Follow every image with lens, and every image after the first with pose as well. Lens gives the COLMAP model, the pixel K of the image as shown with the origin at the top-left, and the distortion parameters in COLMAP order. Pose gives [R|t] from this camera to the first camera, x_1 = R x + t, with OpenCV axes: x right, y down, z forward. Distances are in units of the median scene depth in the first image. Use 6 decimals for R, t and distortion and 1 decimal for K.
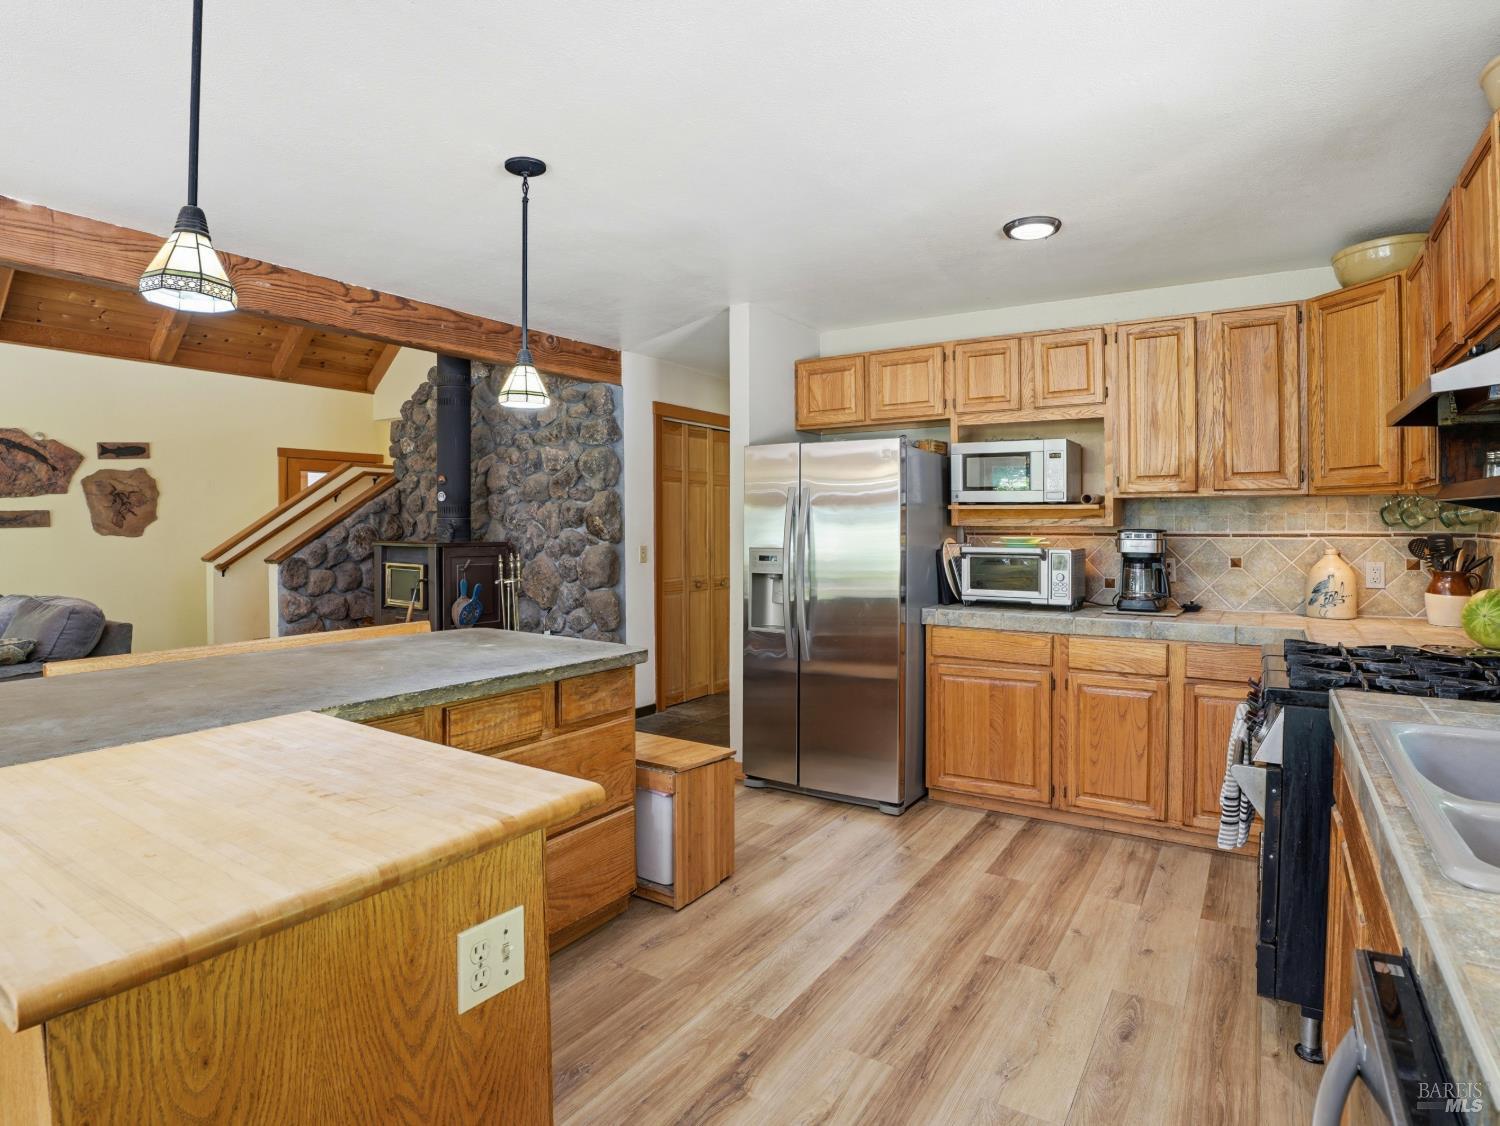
lens RADIAL K [[815.1, 0, 747.7], [0, 815.1, 525.7], [0, 0, 1]] dist [-0.073894, 0.022620]
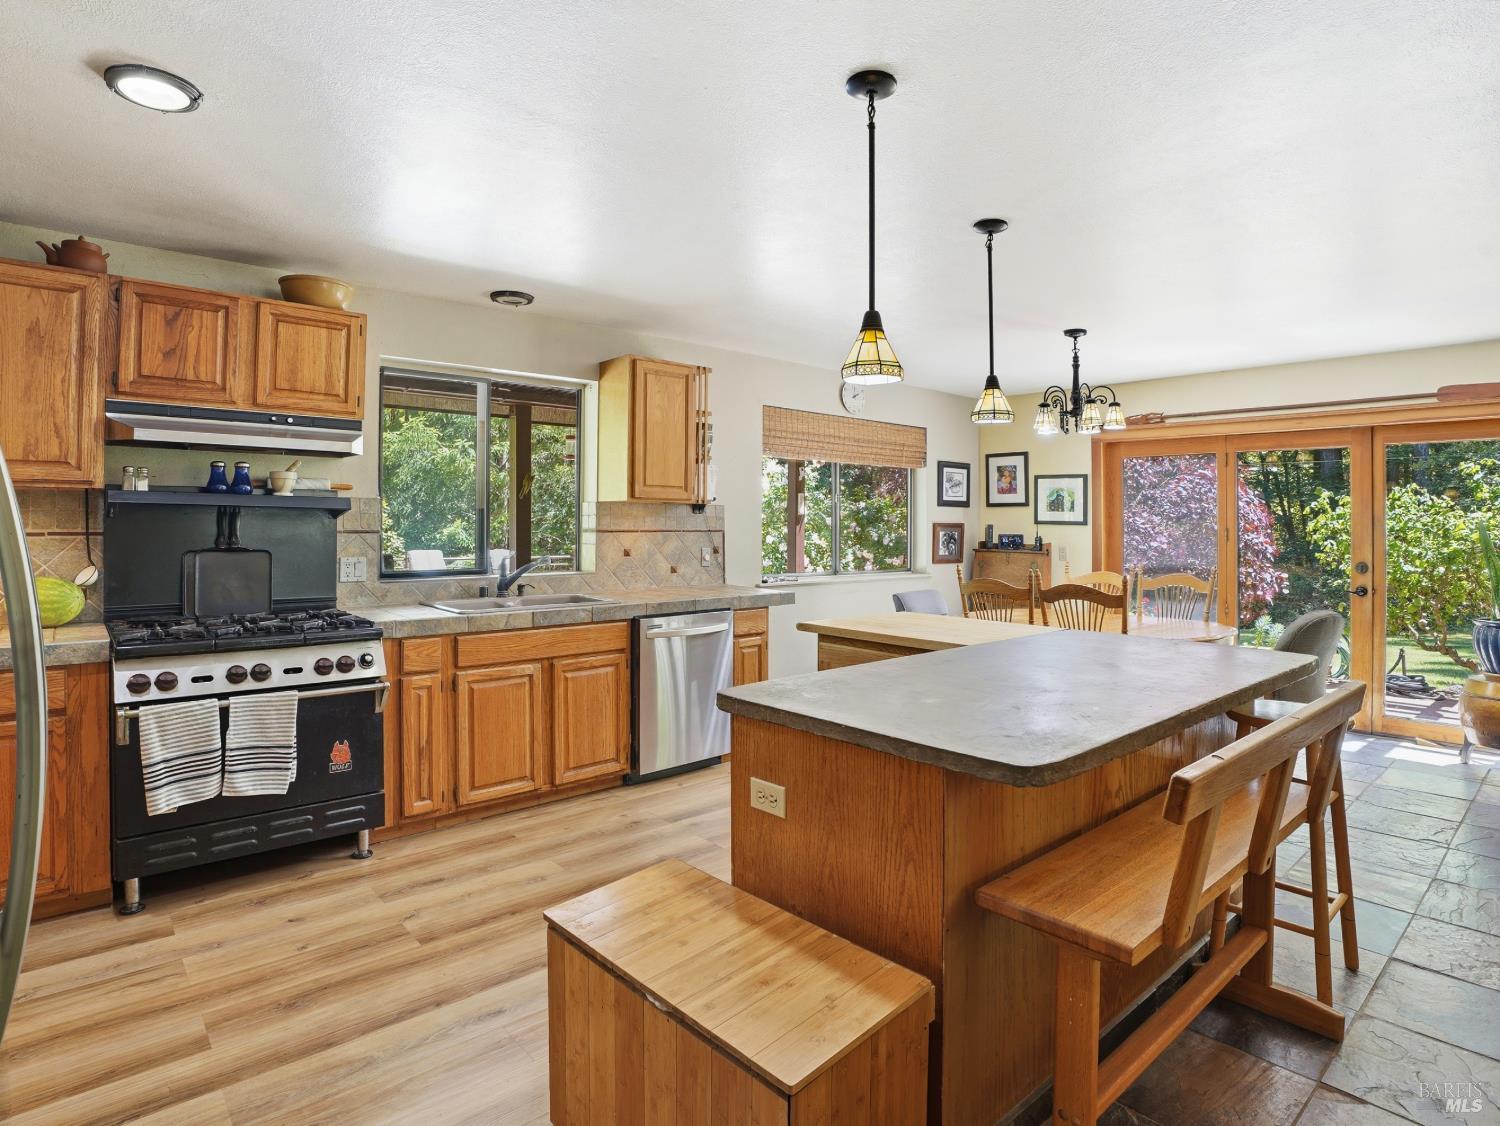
lens RADIAL K [[831.0, 0, 753.8], [0, 831.0, 503.7], [0, 0, 1]] dist [-0.076722, 0.023313]
pose [[-0.963863, -0.001508, 0.266394, -0.184885], [-0.006437, 0.999824, -0.017631, -0.005742], [-0.266320, -0.018709, -0.963703, 0.902846]]
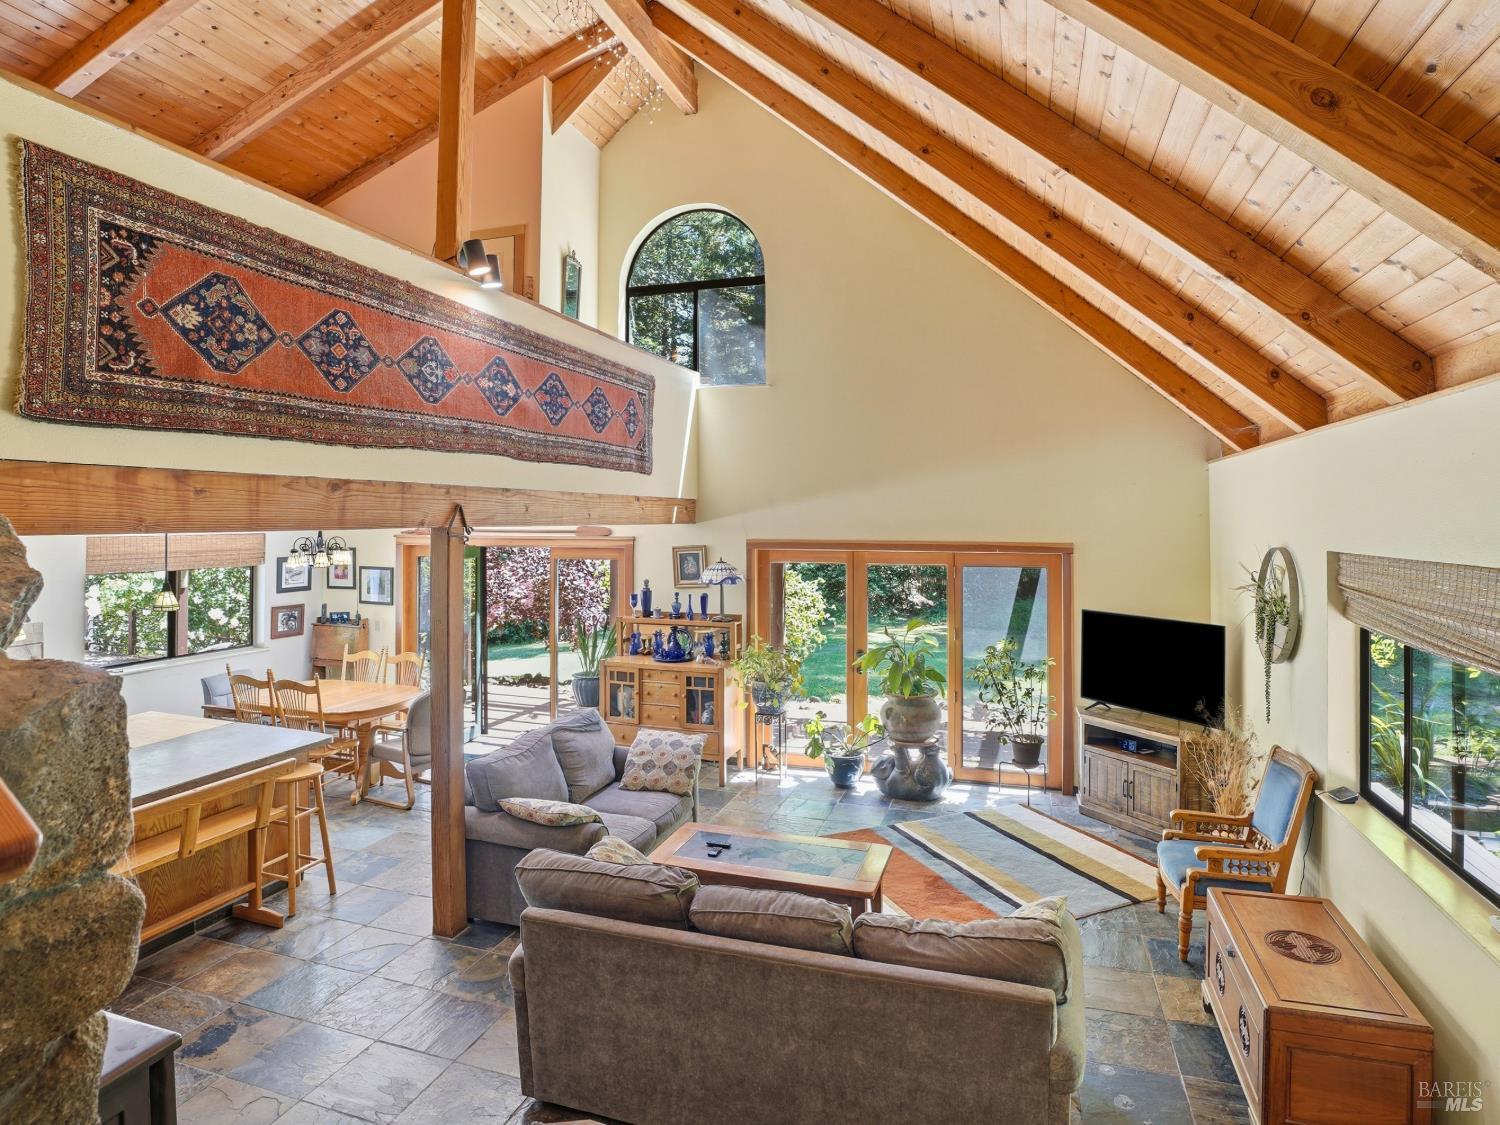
lens RADIAL K [[831.0, 0, 753.8], [0, 831.0, 503.2], [0, 0, 1]] dist [-0.076722, 0.023313]
pose [[-0.966692, -0.006554, -0.255858, -0.633392], [-0.003780, 0.999929, -0.011331, -0.195928], [0.255914, -0.009987, -0.966648, 1.414287]]
